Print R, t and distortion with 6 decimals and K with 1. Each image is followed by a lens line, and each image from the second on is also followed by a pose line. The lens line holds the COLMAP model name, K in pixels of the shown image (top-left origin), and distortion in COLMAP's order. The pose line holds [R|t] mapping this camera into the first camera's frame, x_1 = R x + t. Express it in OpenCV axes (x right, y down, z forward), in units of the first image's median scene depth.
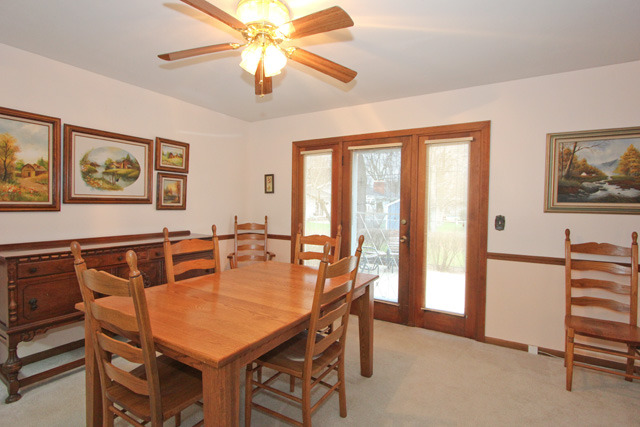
lens RADIAL K [[322.5, 0, 320.1], [0, 322.5, 212.5], [0, 0, 1]] dist [-0.003938, -0.000910]
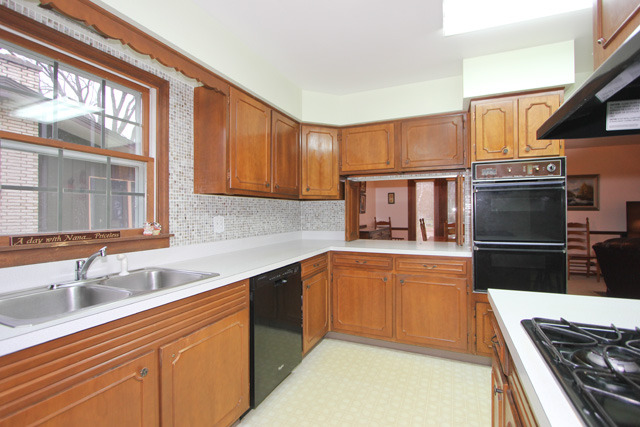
lens RADIAL K [[307.7, 0, 323.7], [0, 307.7, 212.1], [0, 0, 1]] dist [-0.005362, -0.000297]
pose [[0.990330, -0.017583, 0.137610, -1.250013], [0.021288, 0.999448, -0.025498, 0.032961], [-0.137085, 0.028181, 0.990158, -0.976916]]
